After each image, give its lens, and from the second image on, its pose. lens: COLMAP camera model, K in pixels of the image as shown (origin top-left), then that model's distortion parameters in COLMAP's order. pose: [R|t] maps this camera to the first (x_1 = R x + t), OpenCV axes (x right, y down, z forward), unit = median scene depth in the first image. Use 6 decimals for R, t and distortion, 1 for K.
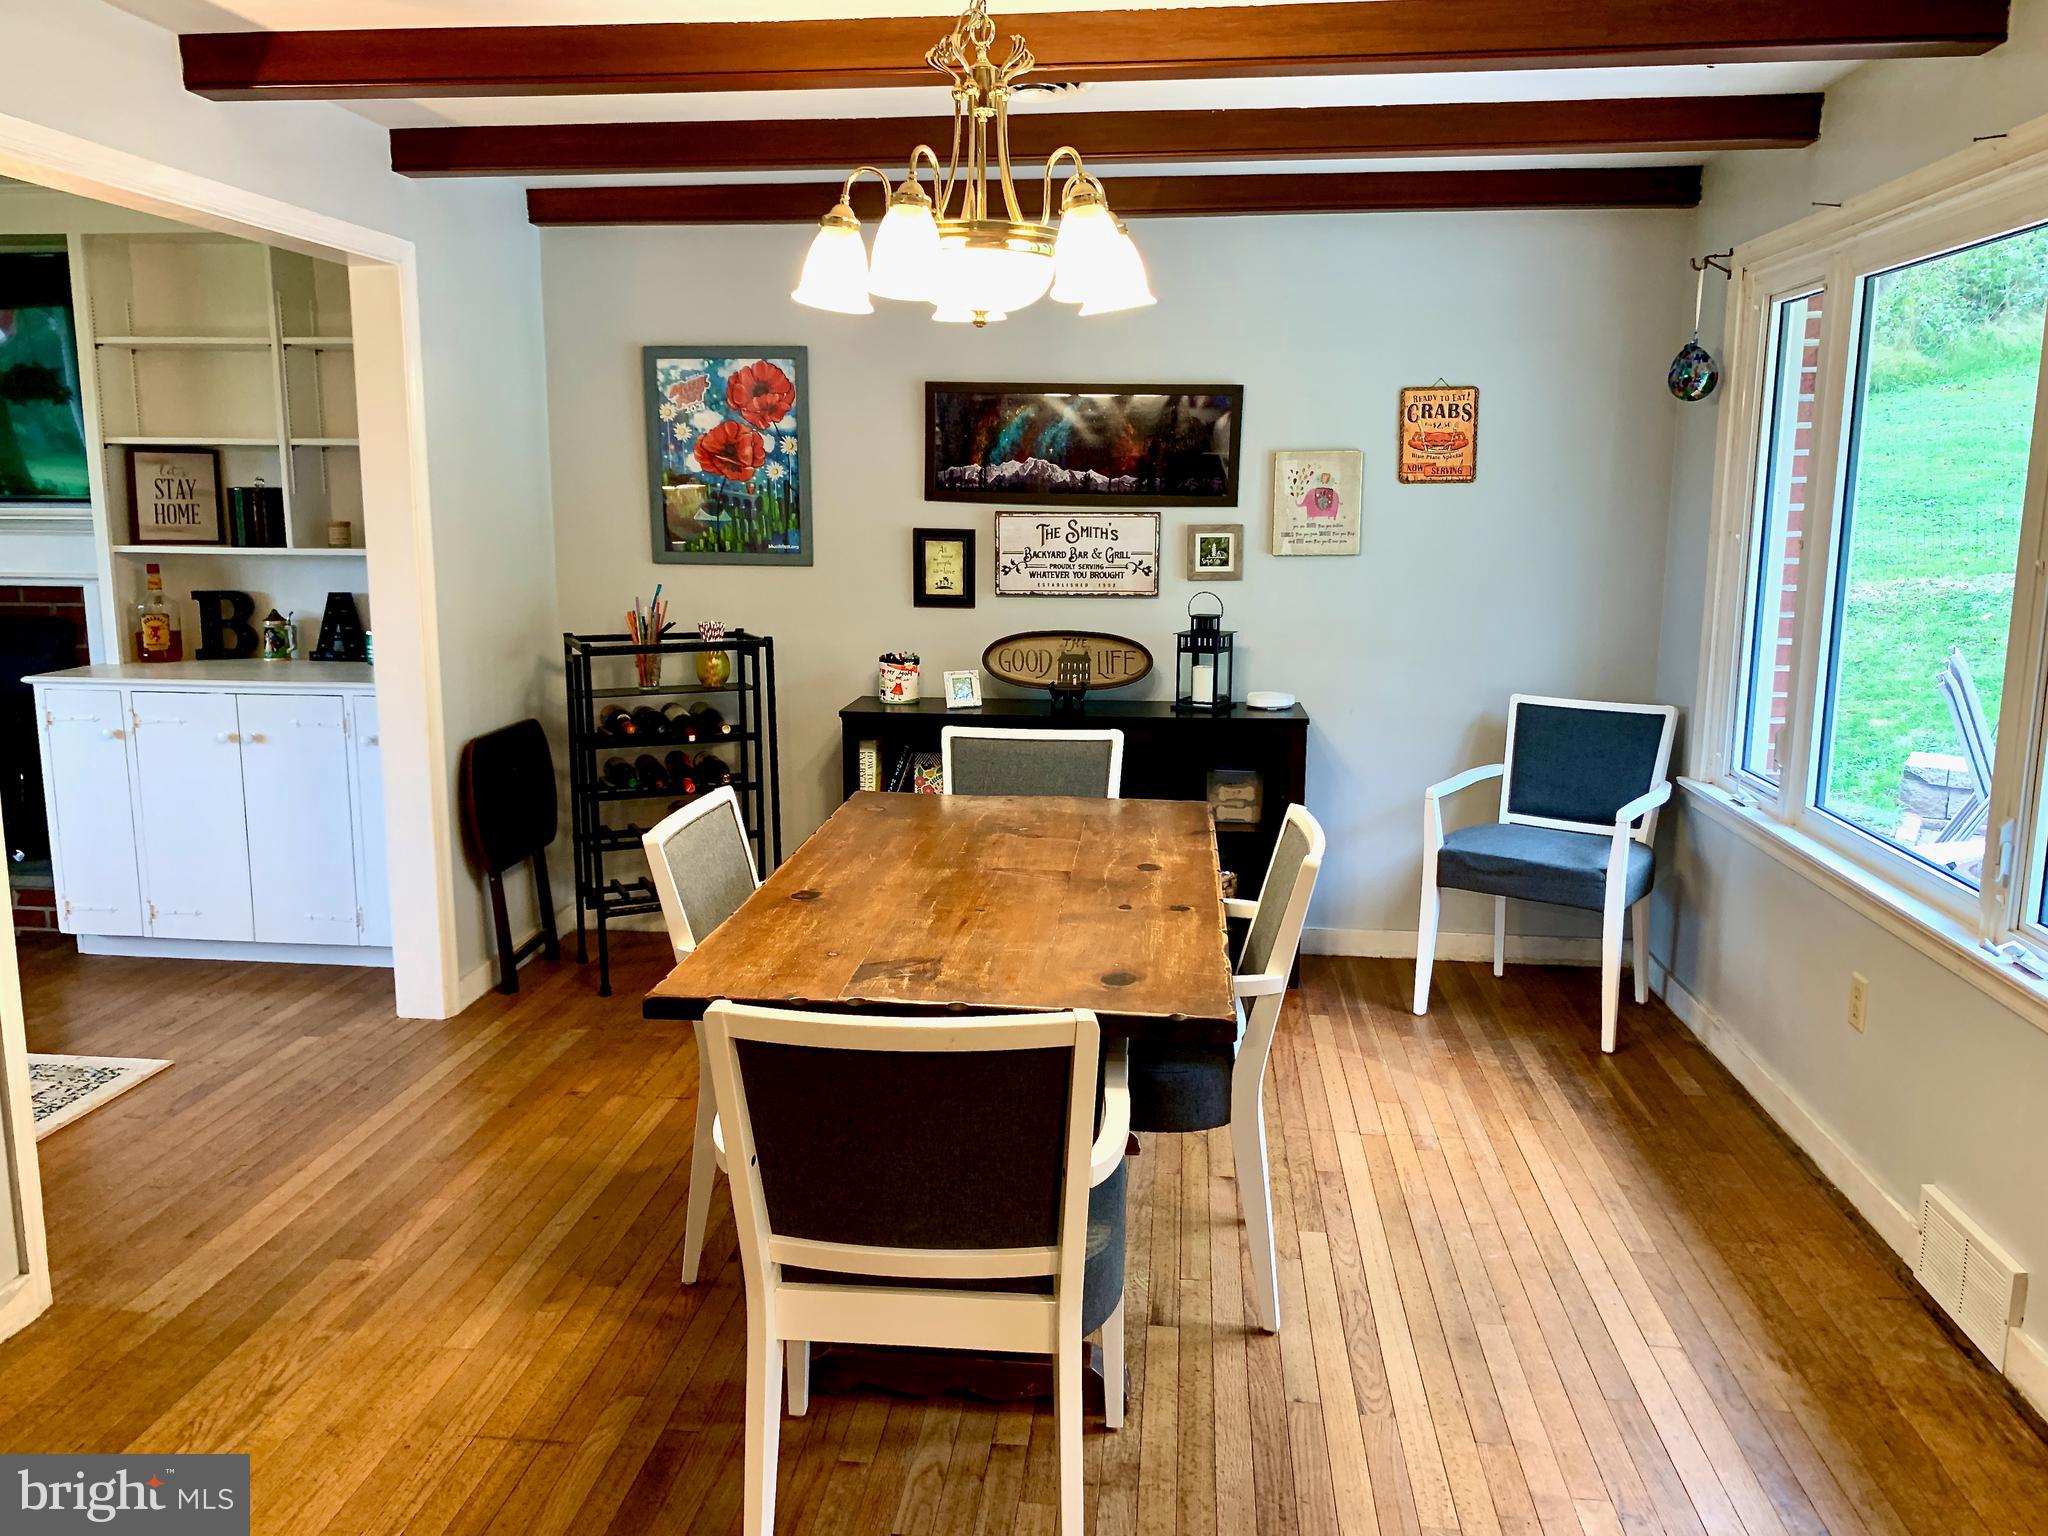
lens RADIAL K [[1568.2, 0, 1024.0], [0, 1568.2, 768.0], [0, 0, 1]] dist [0.004901, -0.005286]
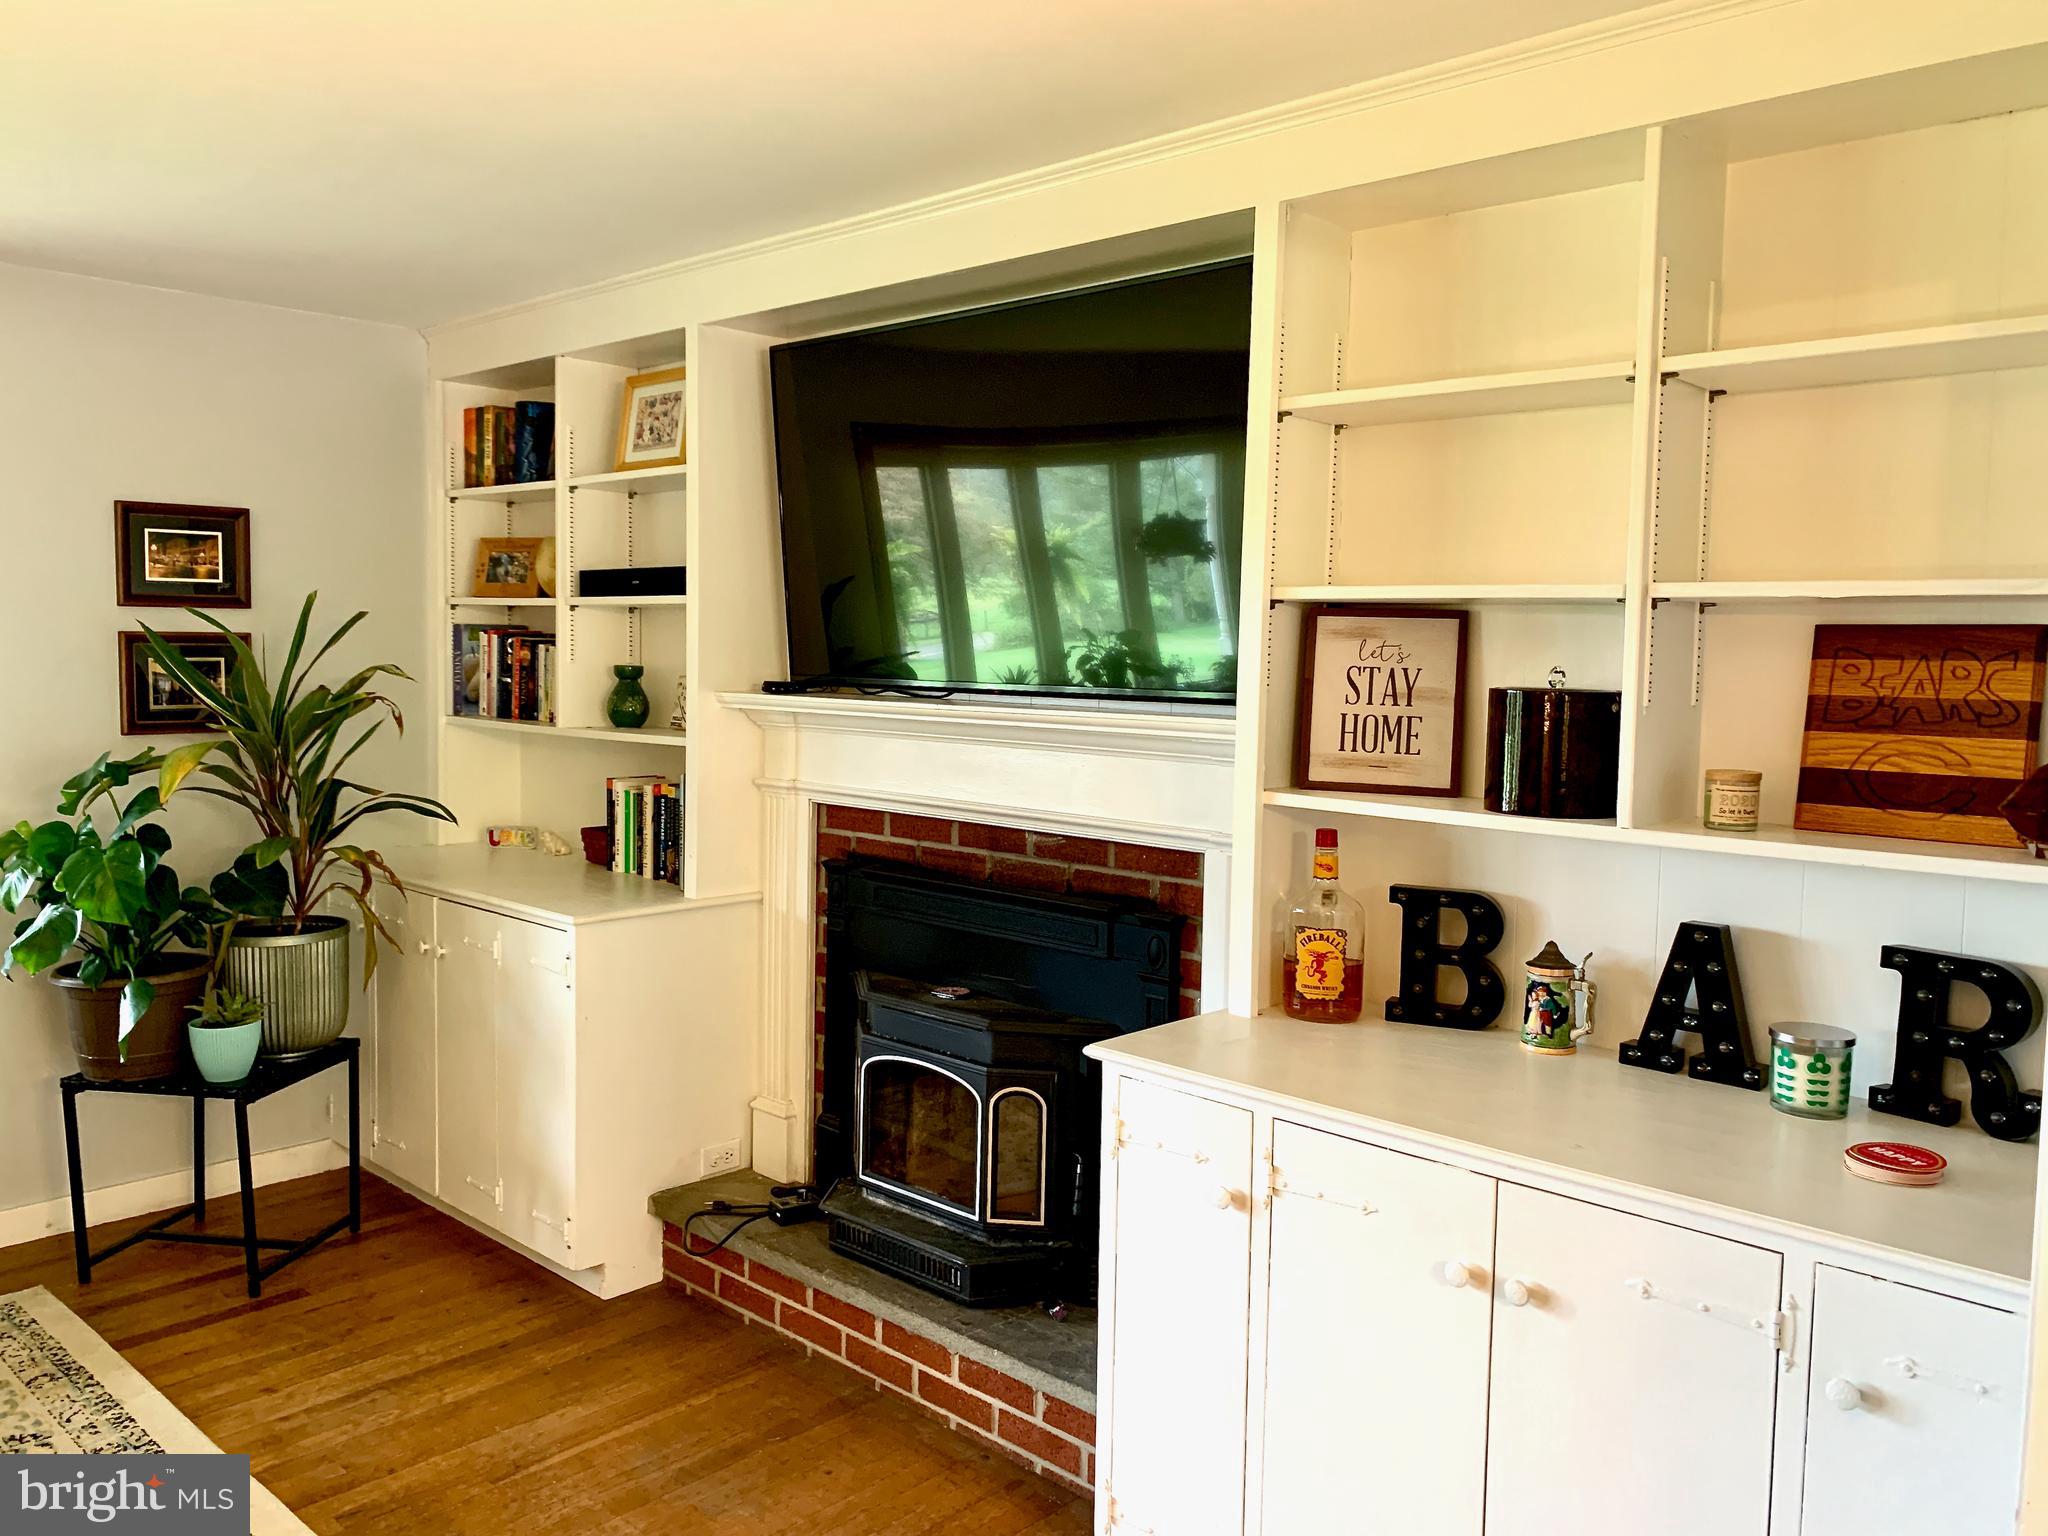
lens RADIAL K [[1568.2, 0, 1024.0], [0, 1568.2, 768.0], [0, 0, 1]] dist [0.004901, -0.005286]
pose [[0.798764, 0.053288, -0.599280, -0.325696], [-0.117785, 0.990646, -0.068904, -0.102148], [0.590002, 0.125624, 0.797569, 0.525252]]
